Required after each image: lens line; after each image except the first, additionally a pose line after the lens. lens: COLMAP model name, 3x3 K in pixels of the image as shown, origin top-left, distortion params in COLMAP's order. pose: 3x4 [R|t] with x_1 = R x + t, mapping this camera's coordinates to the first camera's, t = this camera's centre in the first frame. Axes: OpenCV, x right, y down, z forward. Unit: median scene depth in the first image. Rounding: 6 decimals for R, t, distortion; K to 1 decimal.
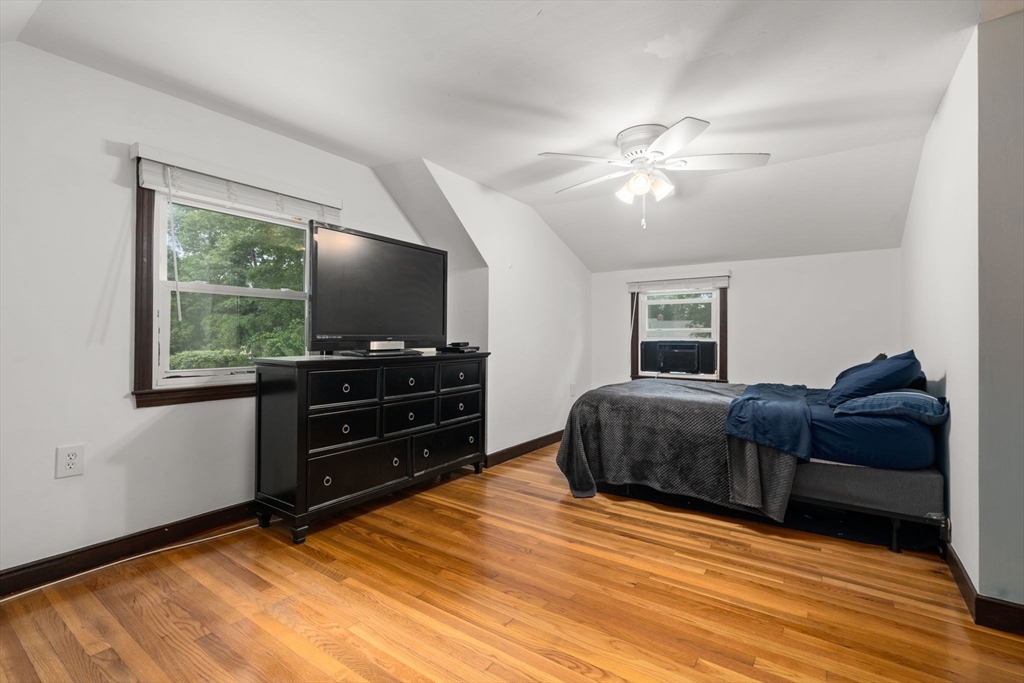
lens RADIAL K [[464.9, 0, 507.3], [0, 464.9, 344.0], [0, 0, 1]] dist [-0.001510, 0.000086]
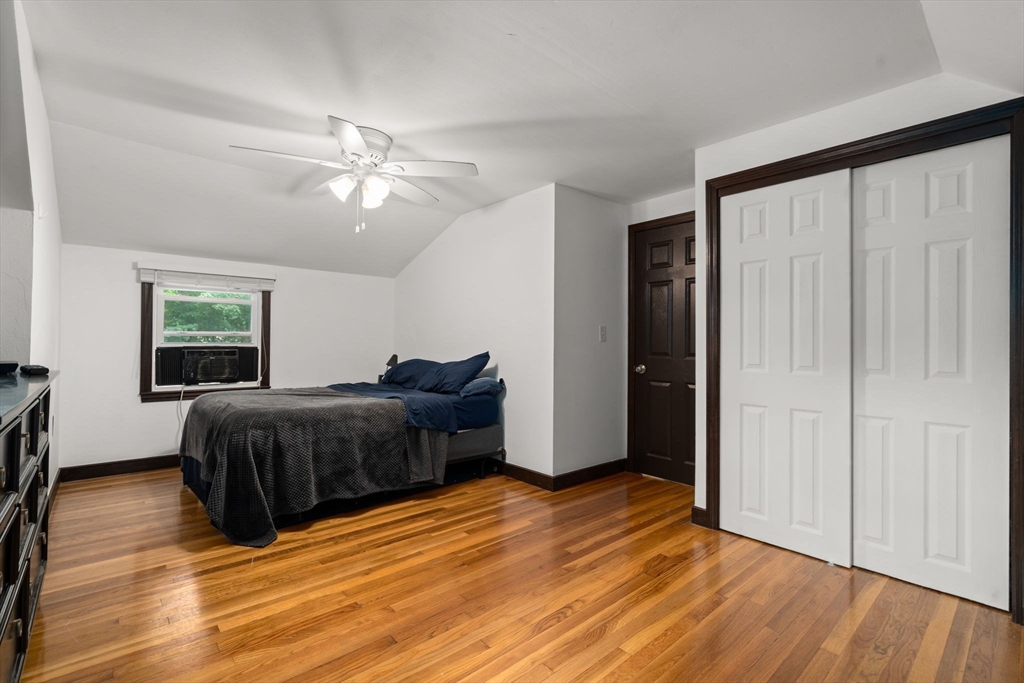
lens RADIAL K [[464.9, 0, 507.3], [0, 464.9, 344.0], [0, 0, 1]] dist [-0.001510, 0.000086]
pose [[0.233124, -0.002940, 0.972443, -0.574098], [0.009487, 0.999955, 0.000749, -0.010198], [-0.972401, 0.009051, 0.233141, 0.459089]]
